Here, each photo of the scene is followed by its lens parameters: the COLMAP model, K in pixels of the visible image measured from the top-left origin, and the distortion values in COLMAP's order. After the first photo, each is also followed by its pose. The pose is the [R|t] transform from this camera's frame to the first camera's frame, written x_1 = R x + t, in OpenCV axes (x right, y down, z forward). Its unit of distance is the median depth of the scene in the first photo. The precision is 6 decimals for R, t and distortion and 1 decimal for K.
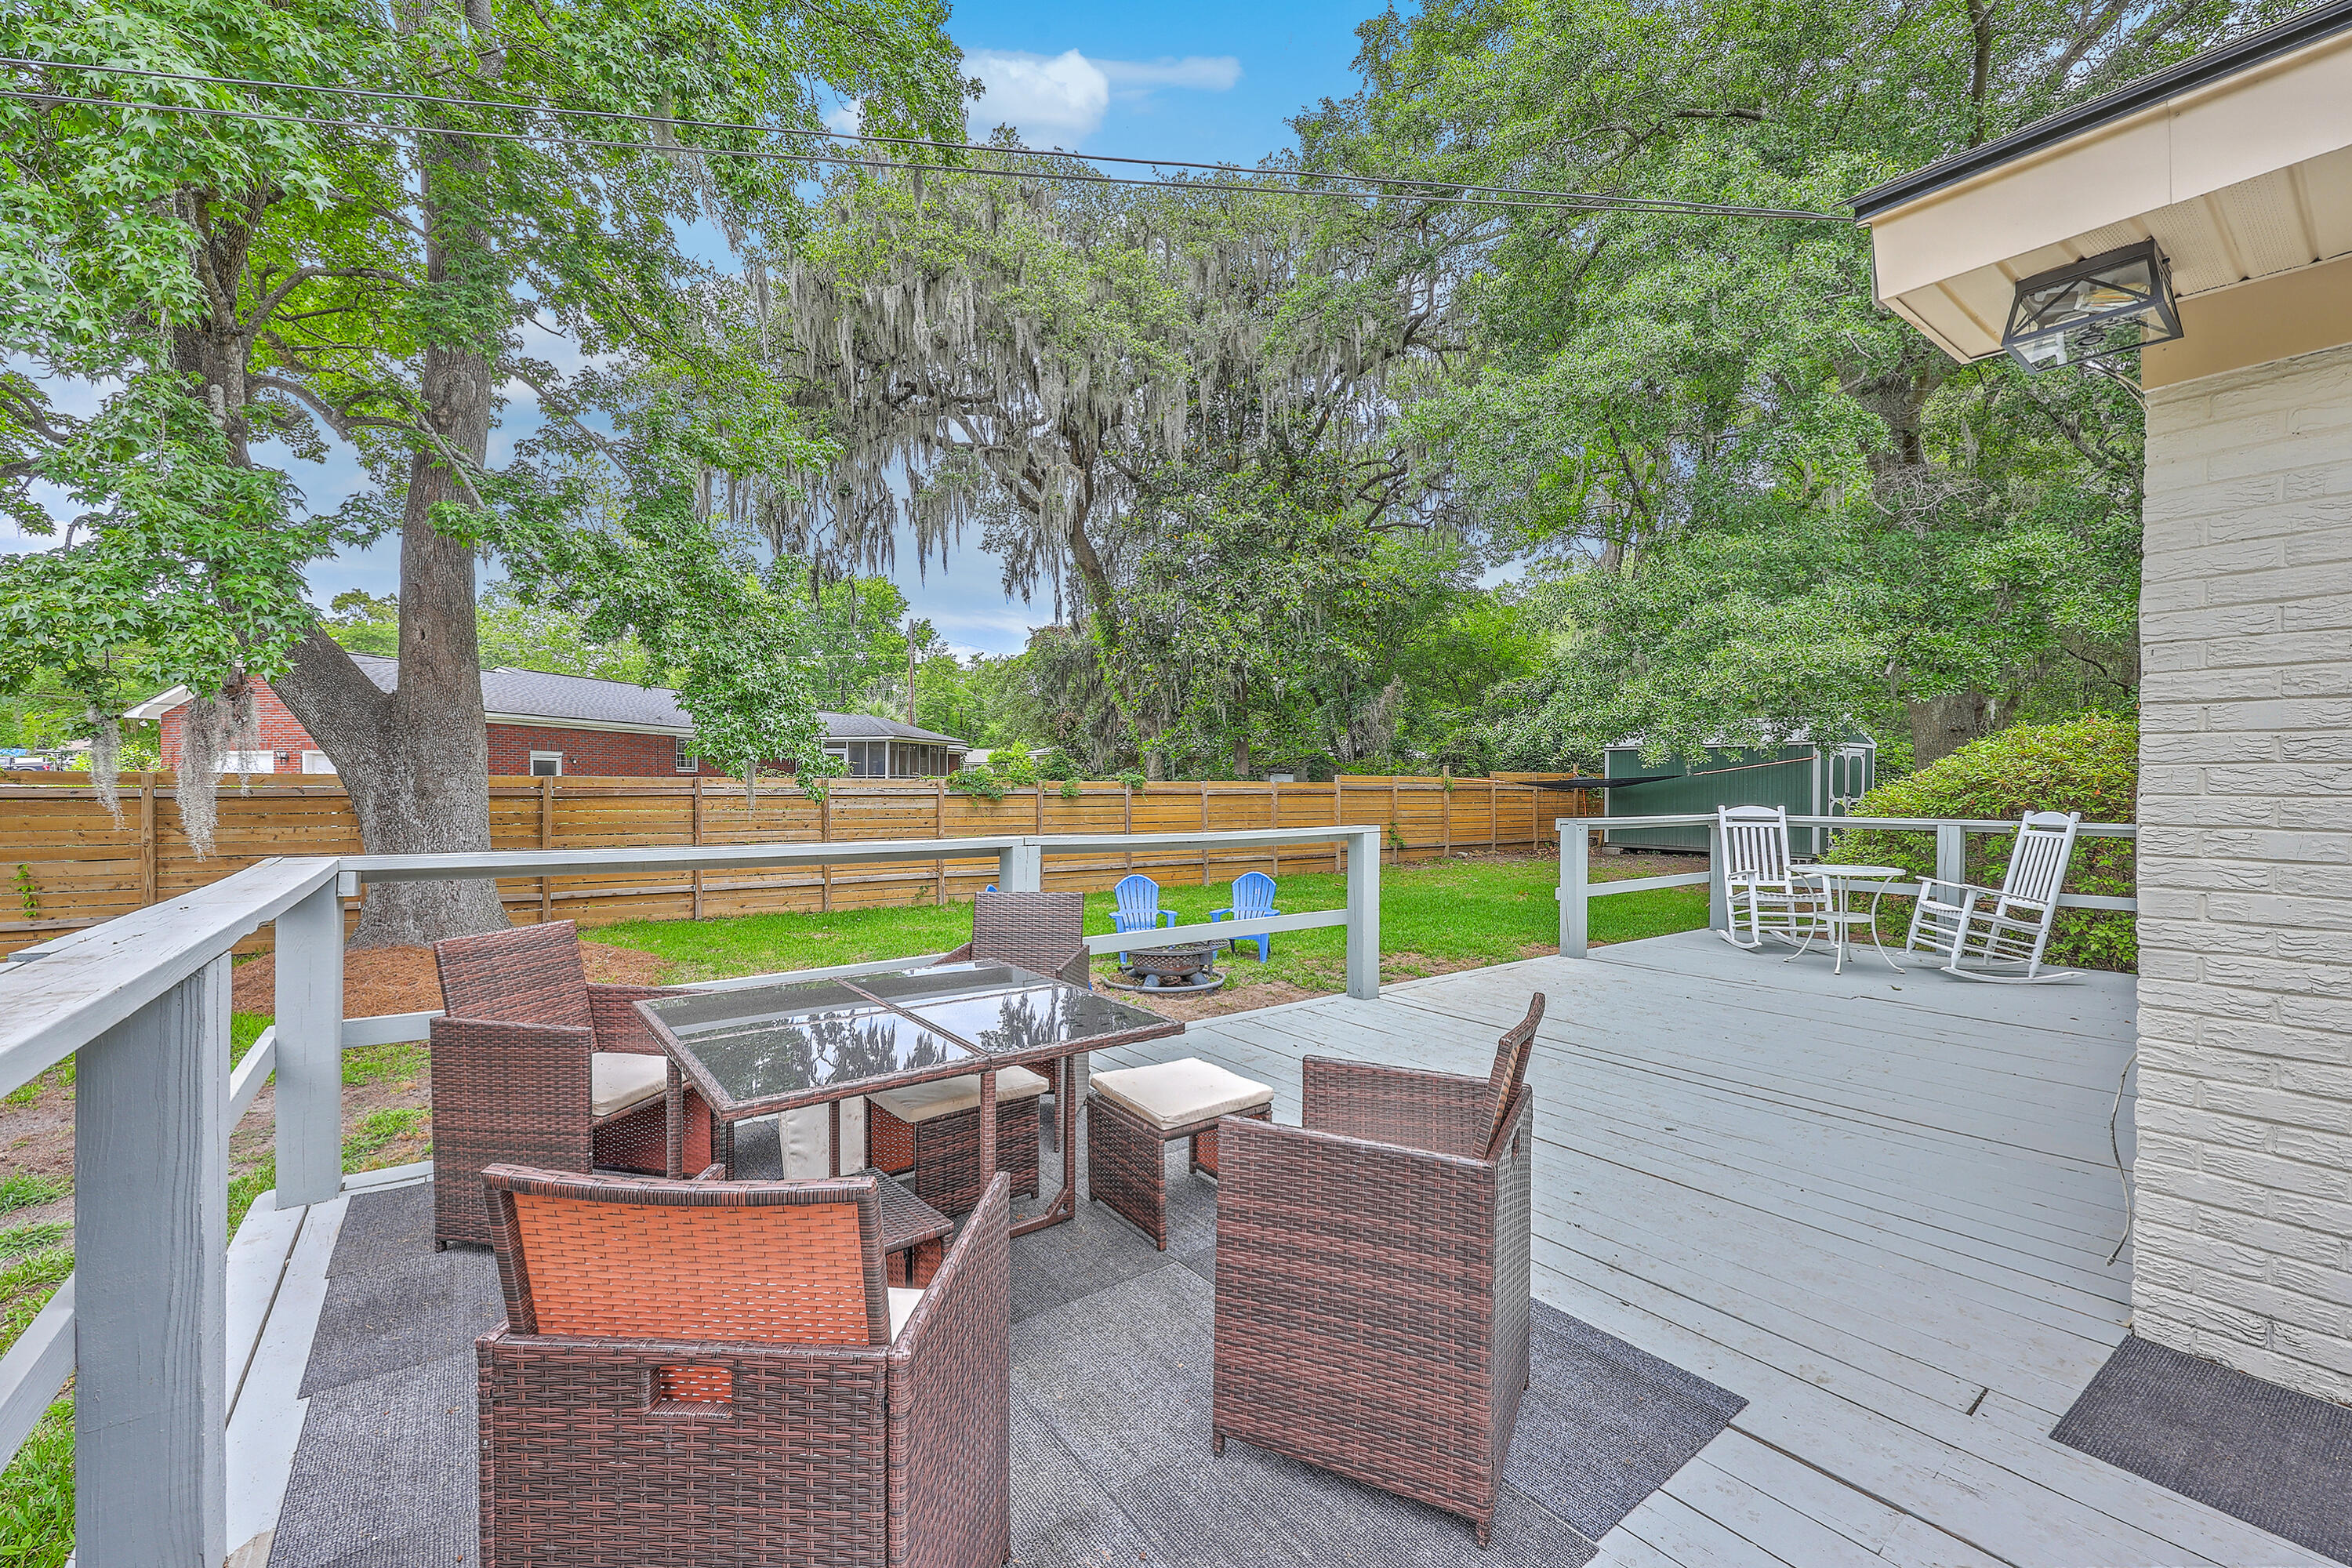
lens RADIAL K [[995.3, 0, 1176.0], [0, 995.3, 784.0], [0, 0, 1]] dist [0.014705, -0.000258]
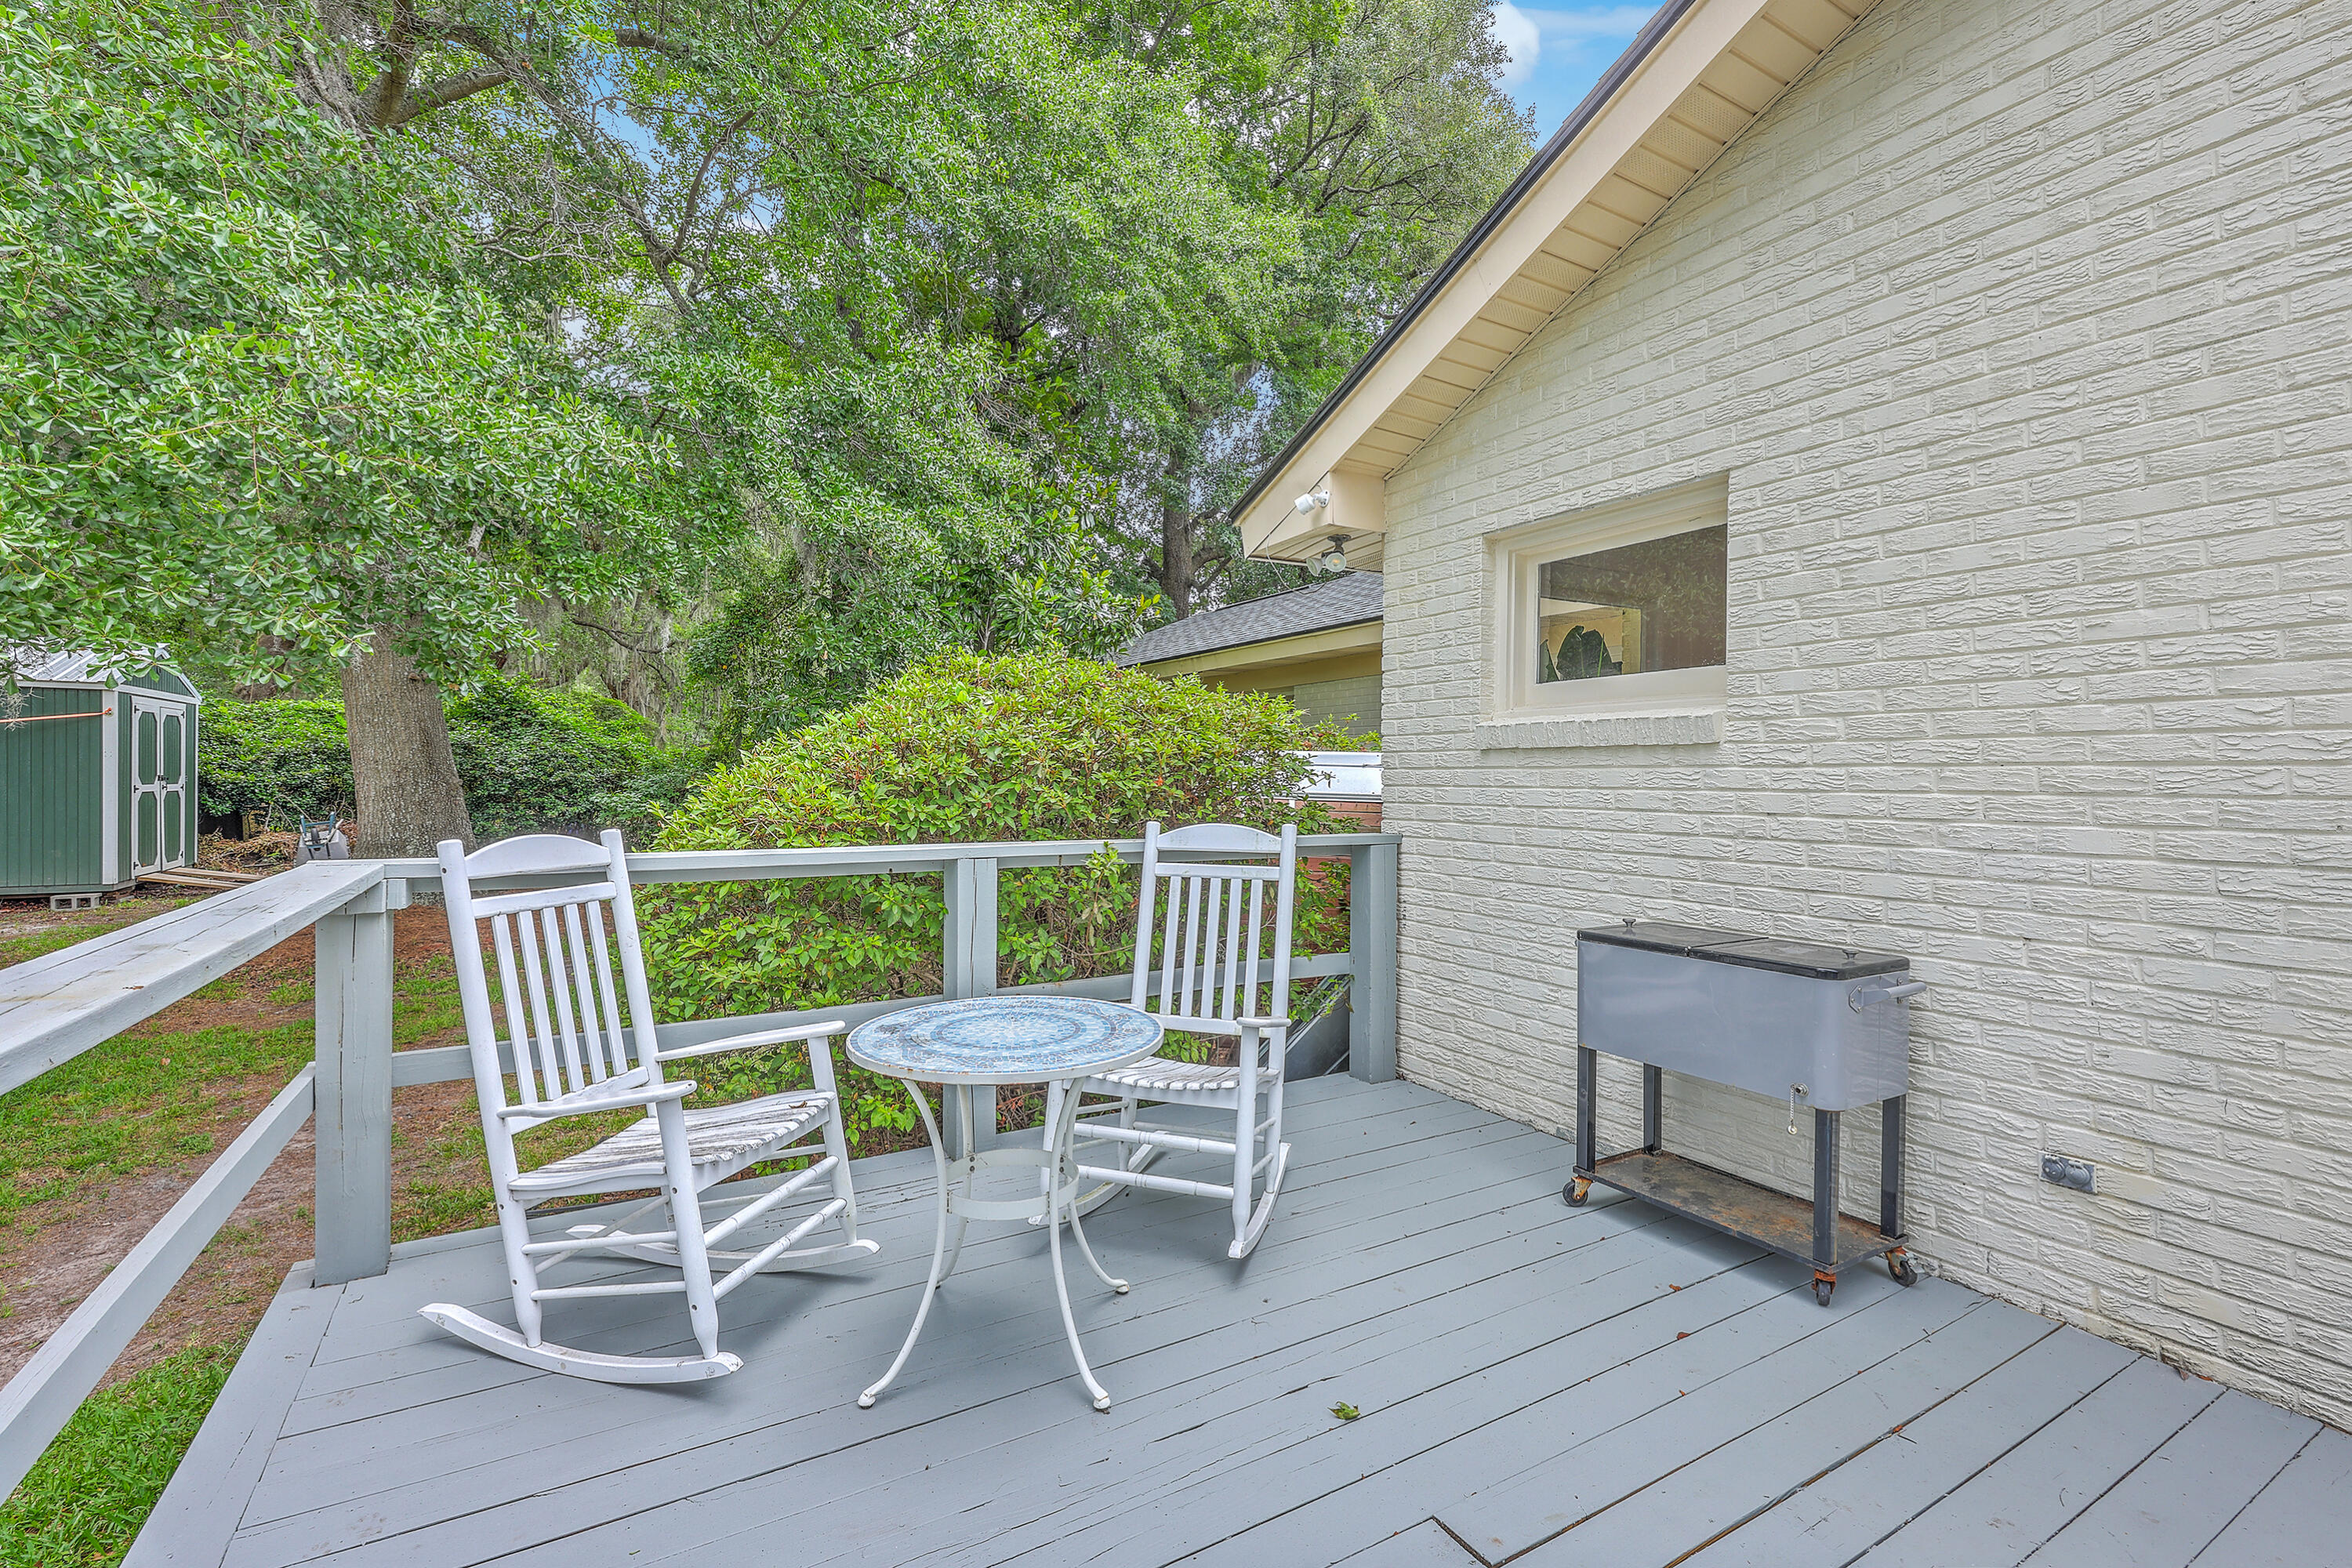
lens RADIAL K [[1066.1, 0, 1176.0], [0, 1066.1, 784.0], [0, 0, 1]] dist [-0.001486, -0.000034]
pose [[0.129596, -0.010195, 0.991515, 0.300031], [-0.008431, 0.999900, 0.011383, 0.002869], [-0.991531, -0.009835, 0.129497, 0.783855]]
